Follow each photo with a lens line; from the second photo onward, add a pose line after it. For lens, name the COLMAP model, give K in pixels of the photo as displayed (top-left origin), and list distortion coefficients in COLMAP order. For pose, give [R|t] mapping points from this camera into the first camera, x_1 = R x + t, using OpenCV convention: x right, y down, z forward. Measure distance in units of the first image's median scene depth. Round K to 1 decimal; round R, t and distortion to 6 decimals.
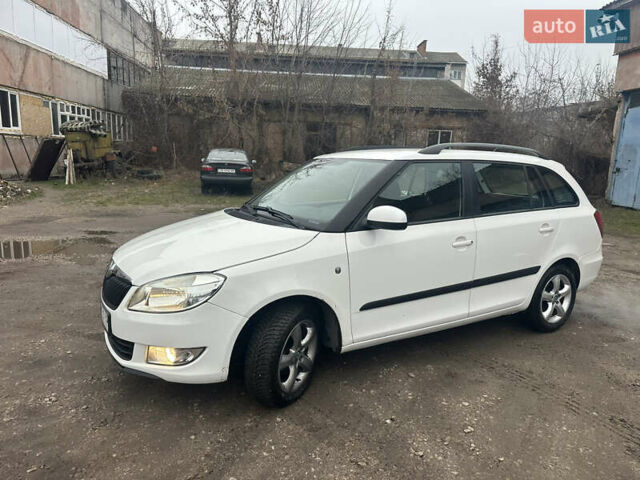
lens RADIAL K [[450.0, 0, 318.4], [0, 450.0, 242.2], [0, 0, 1]] dist [0.050793, -0.065204]
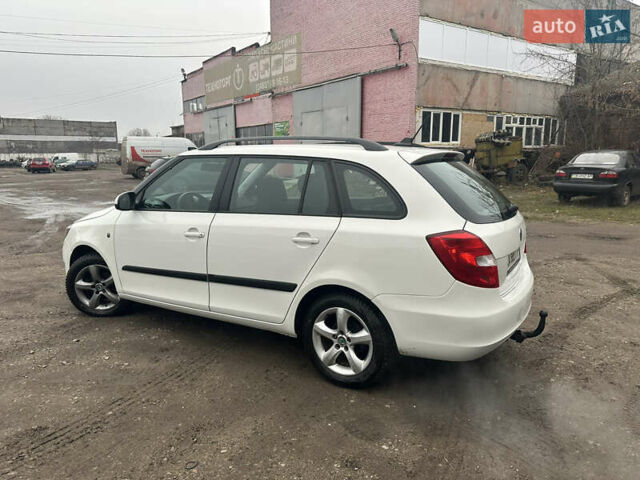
lens RADIAL K [[446.2, 0, 322.2], [0, 446.2, 237.2], [0, 0, 1]] dist [0.047508, -0.059372]
pose [[0.485876, 0.120012, -0.865749, 0.249441], [-0.145613, 0.987800, 0.055210, -0.016790], [0.861813, 0.099240, 0.497423, 0.135852]]
